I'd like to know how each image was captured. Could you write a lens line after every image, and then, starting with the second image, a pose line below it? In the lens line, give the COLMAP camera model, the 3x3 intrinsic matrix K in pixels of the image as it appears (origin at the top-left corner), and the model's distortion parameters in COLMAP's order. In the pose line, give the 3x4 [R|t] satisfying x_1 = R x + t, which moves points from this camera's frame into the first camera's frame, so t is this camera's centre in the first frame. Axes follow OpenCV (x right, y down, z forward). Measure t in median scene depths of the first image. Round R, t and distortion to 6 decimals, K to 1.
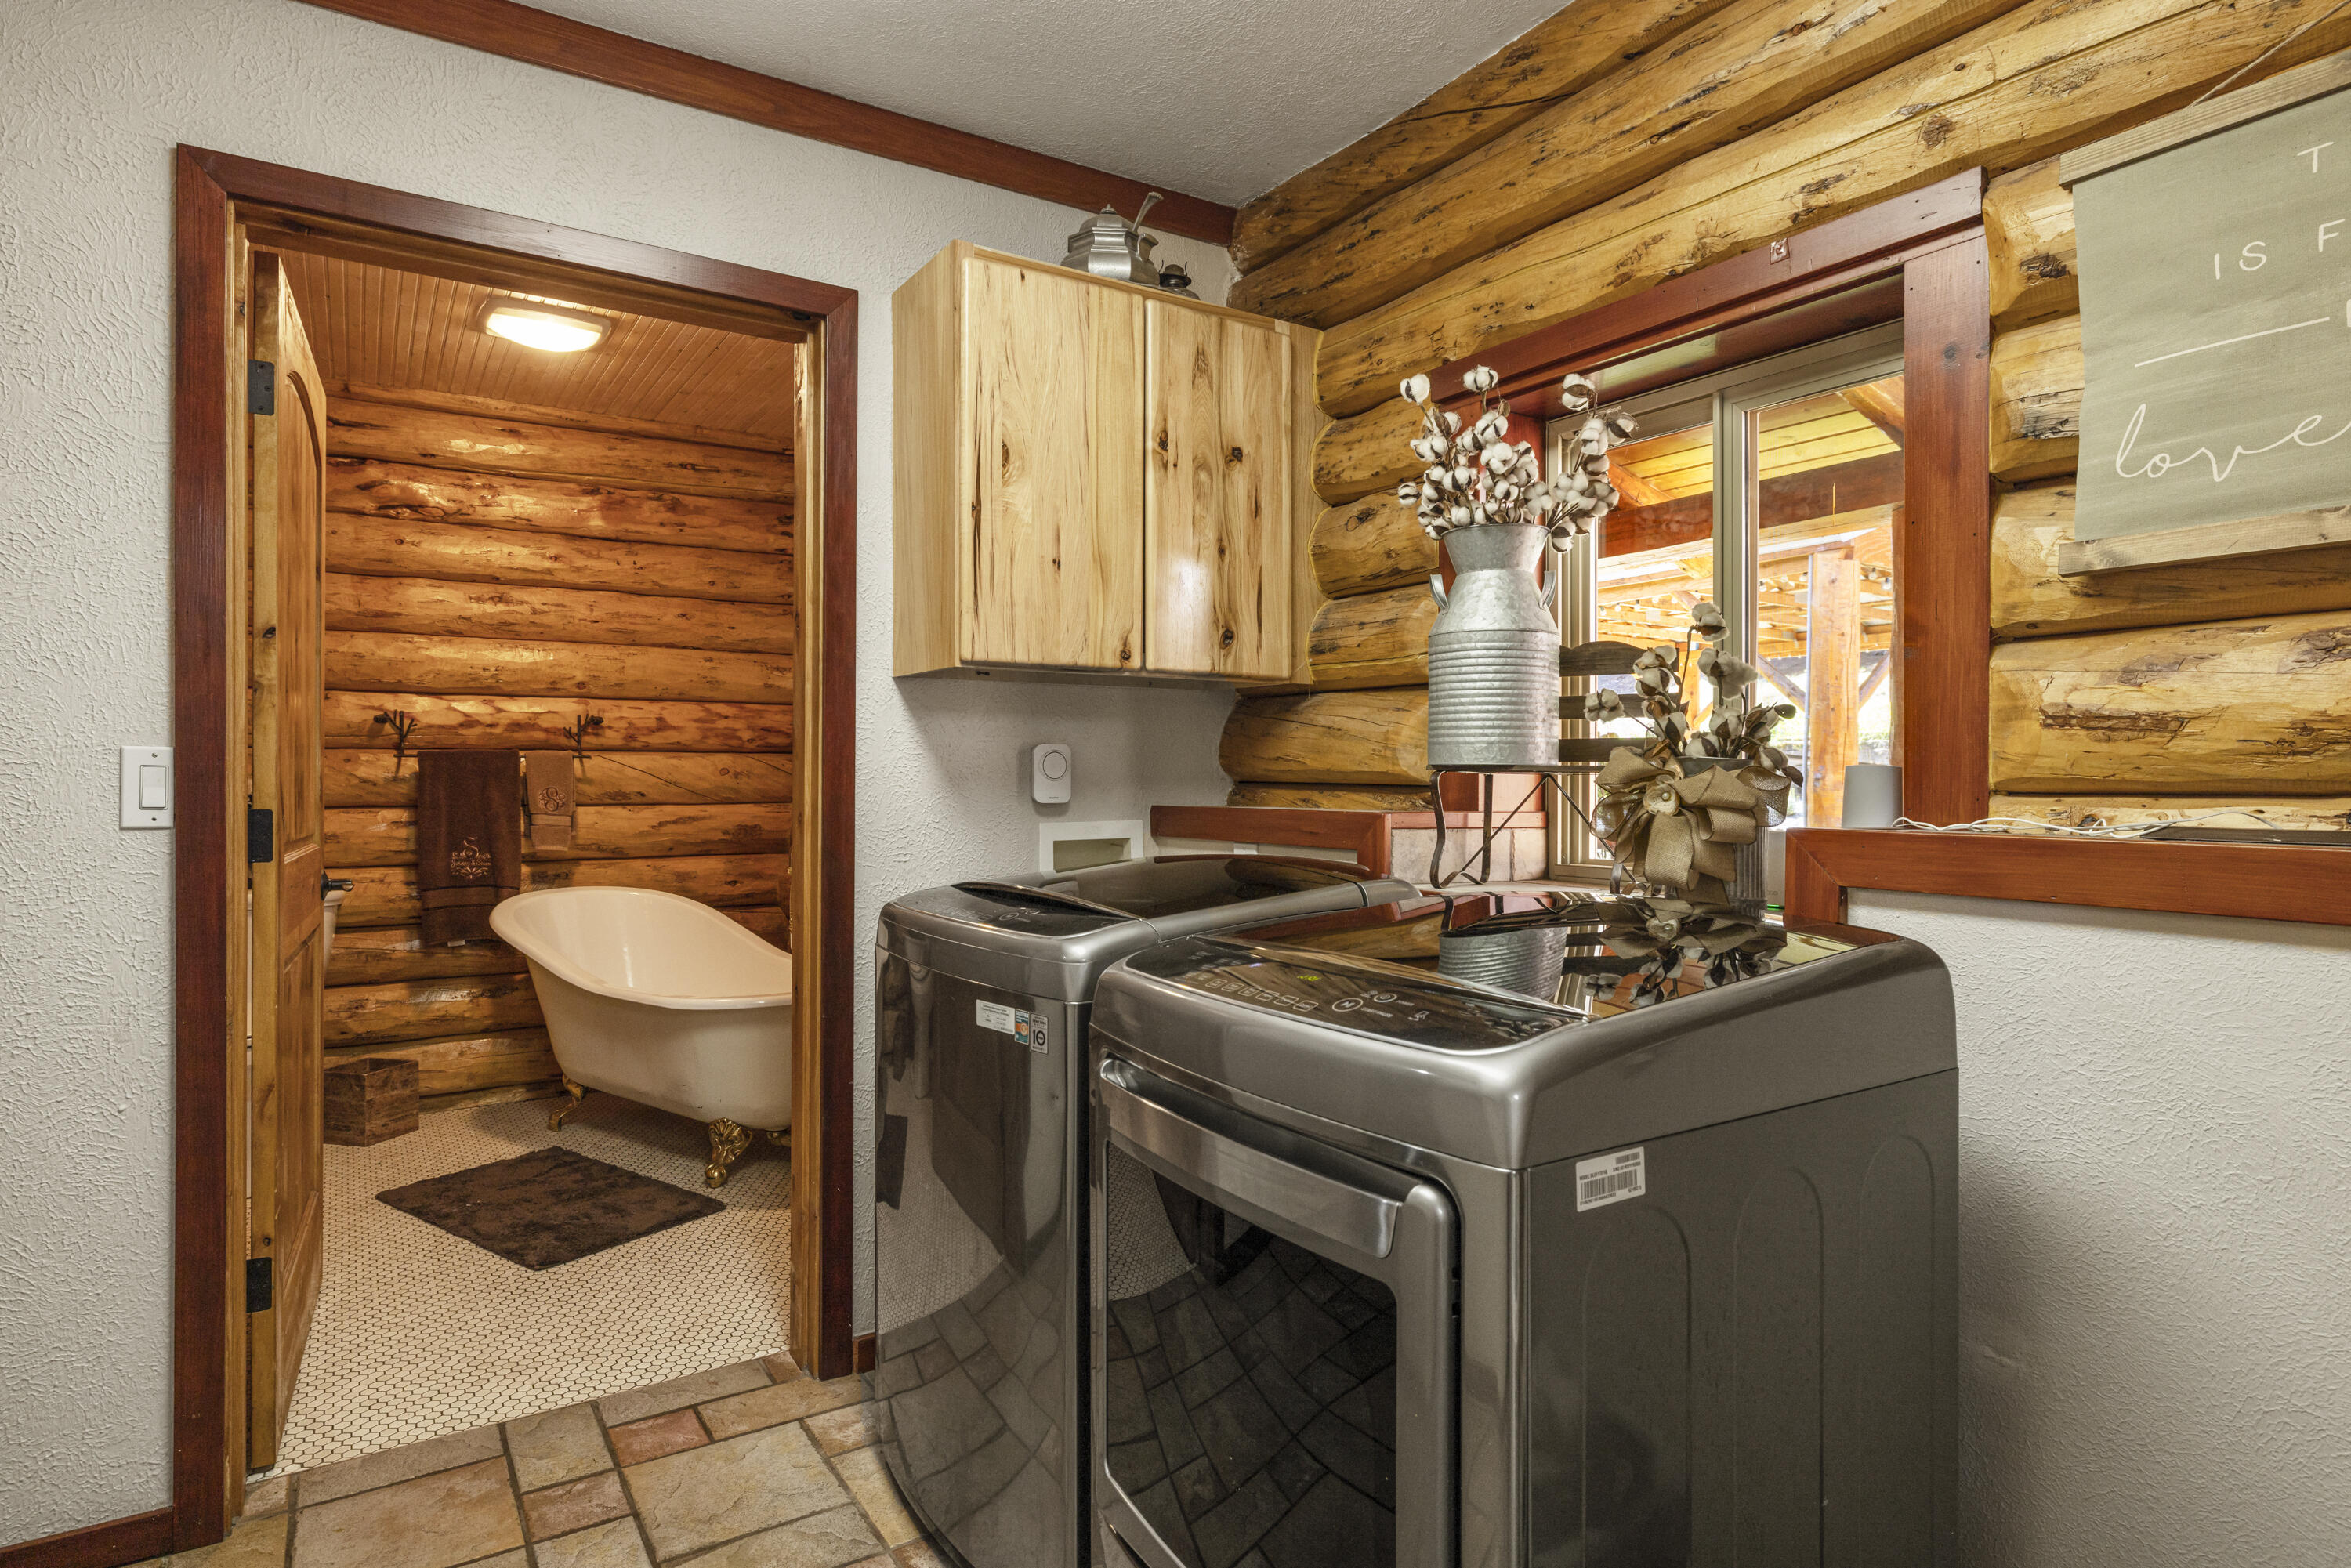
lens RADIAL K [[1259.9, 0, 1175.5], [0, 1259.9, 784.0], [0, 0, 1]] dist [0.000831, 0.000231]
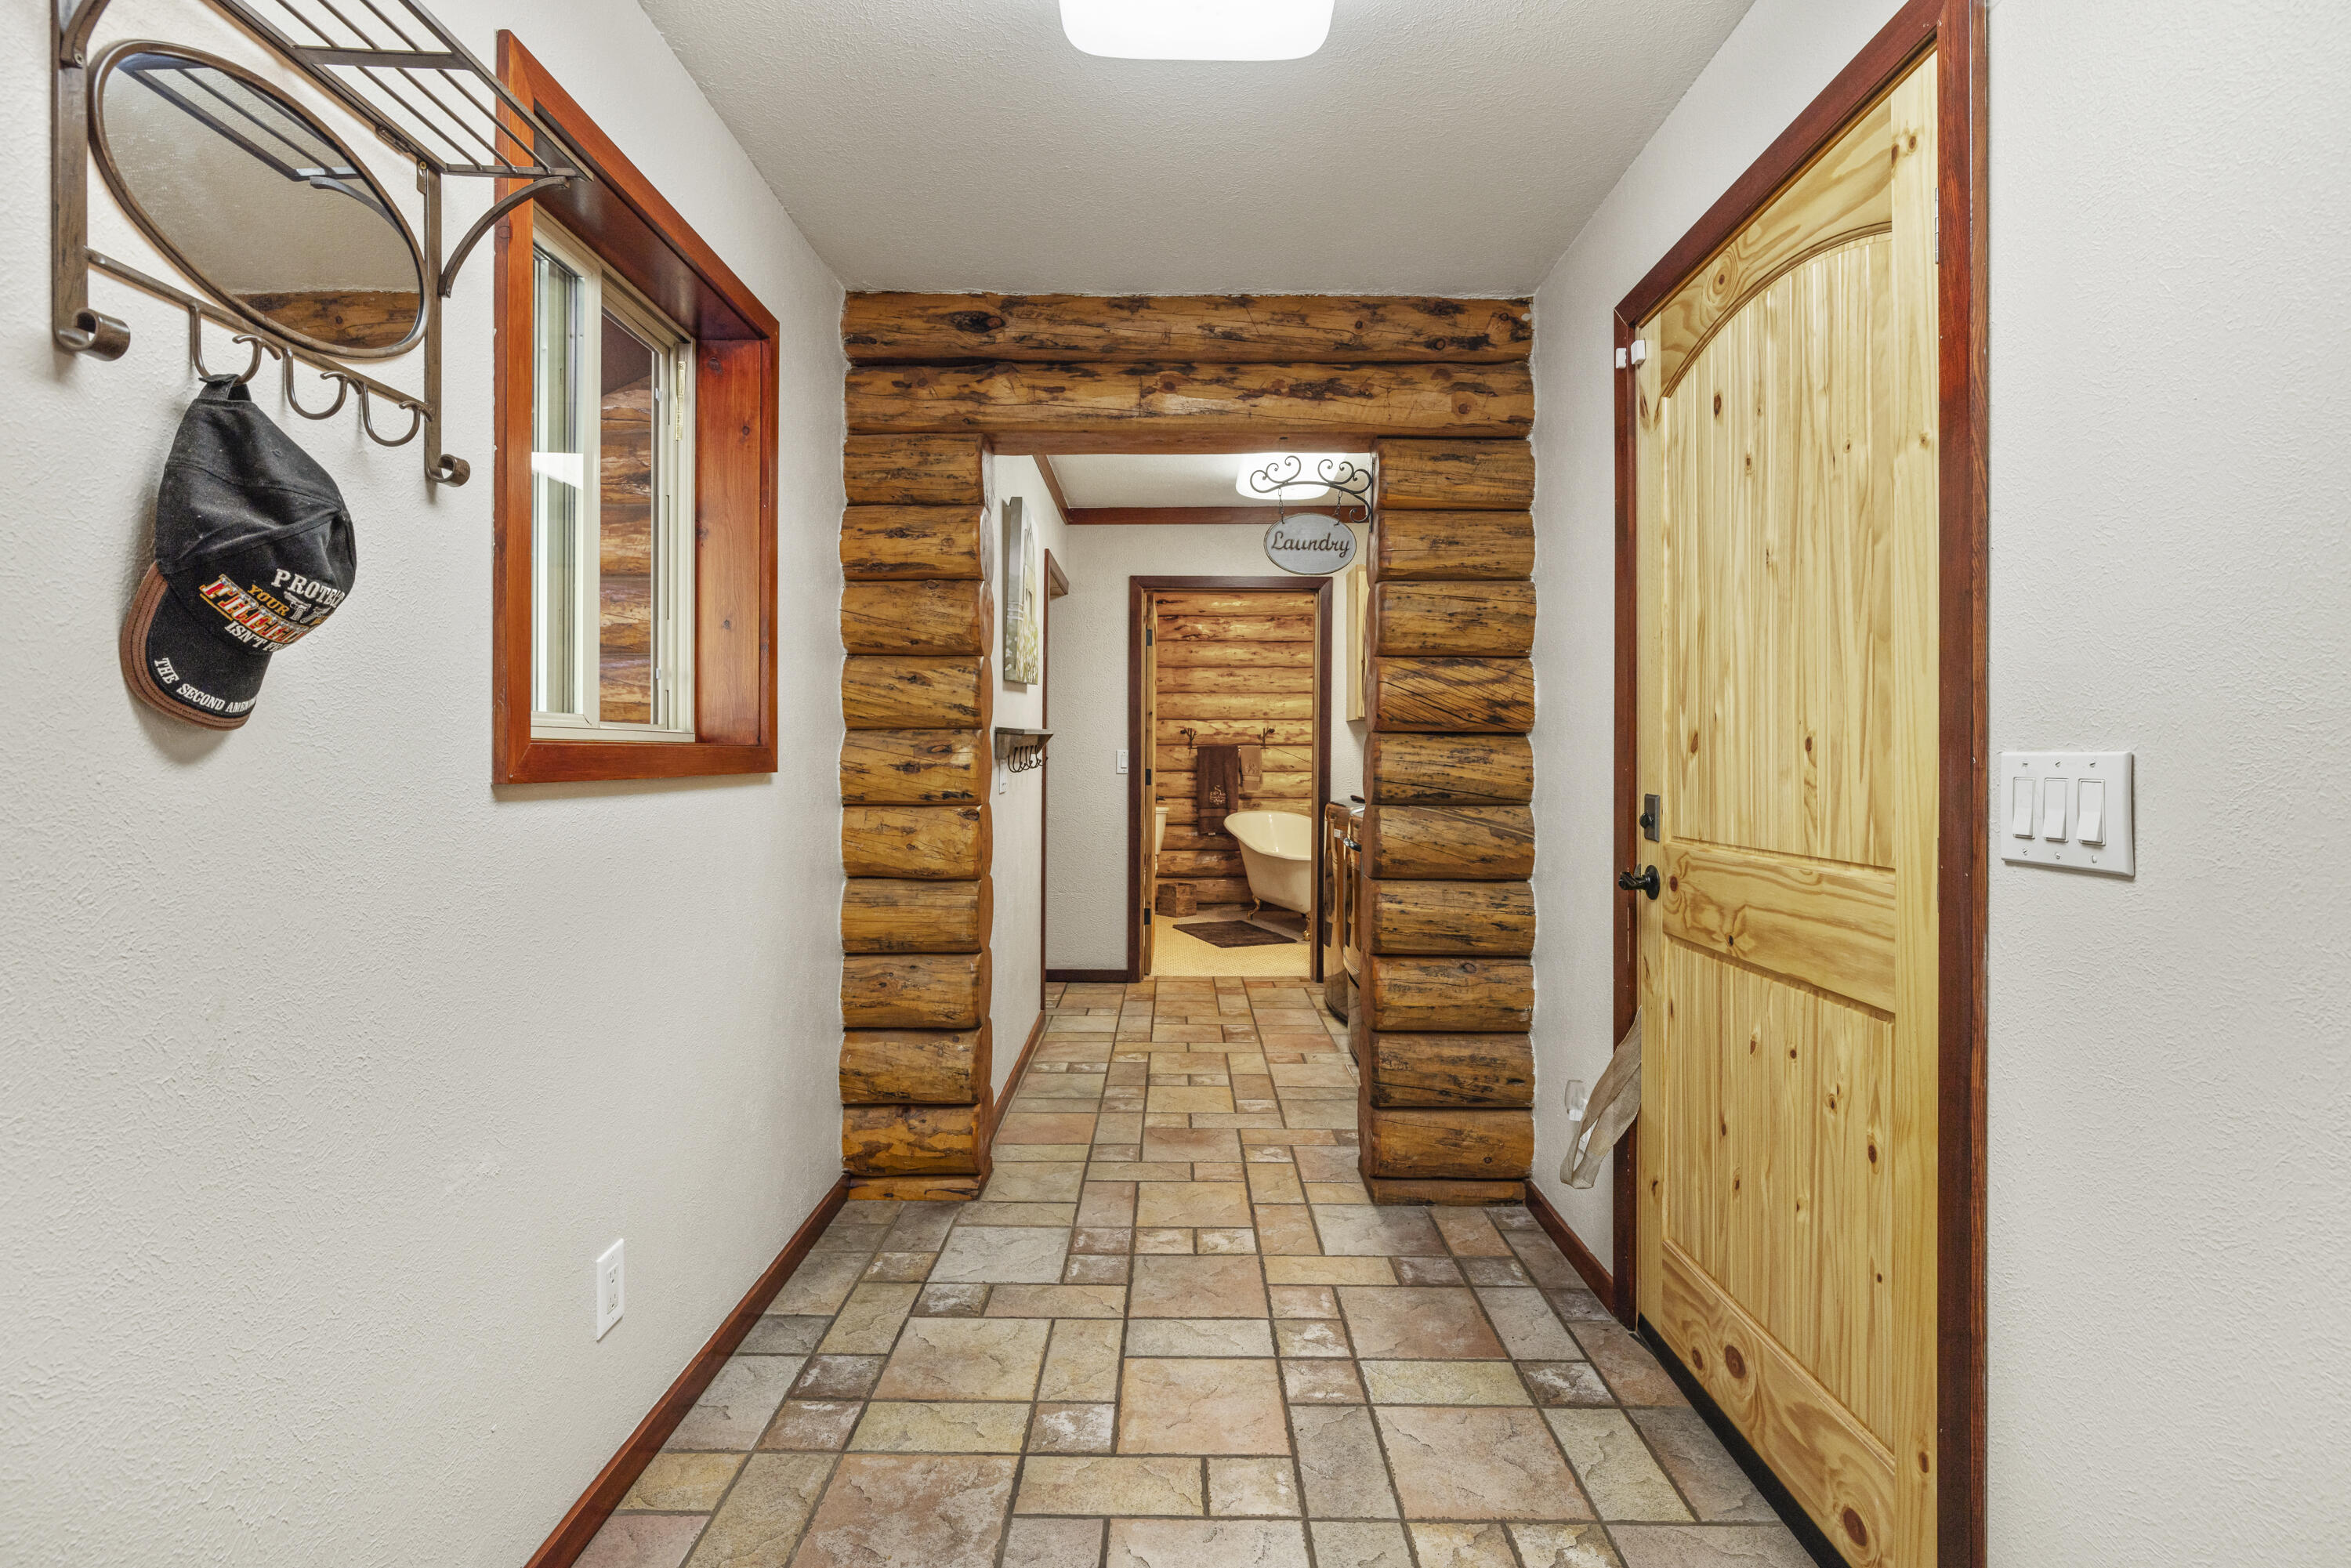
lens RADIAL K [[1112.6, 0, 1171.0], [0, 1112.6, 762.1], [0, 0, 1]] dist [0.000542, -0.000187]
pose [[0.836091, 0.004174, -0.548575, 0.429882], [-0.004957, 0.999988, 0.000055, 0.001114], [0.548568, 0.002673, 0.836101, -0.654950]]
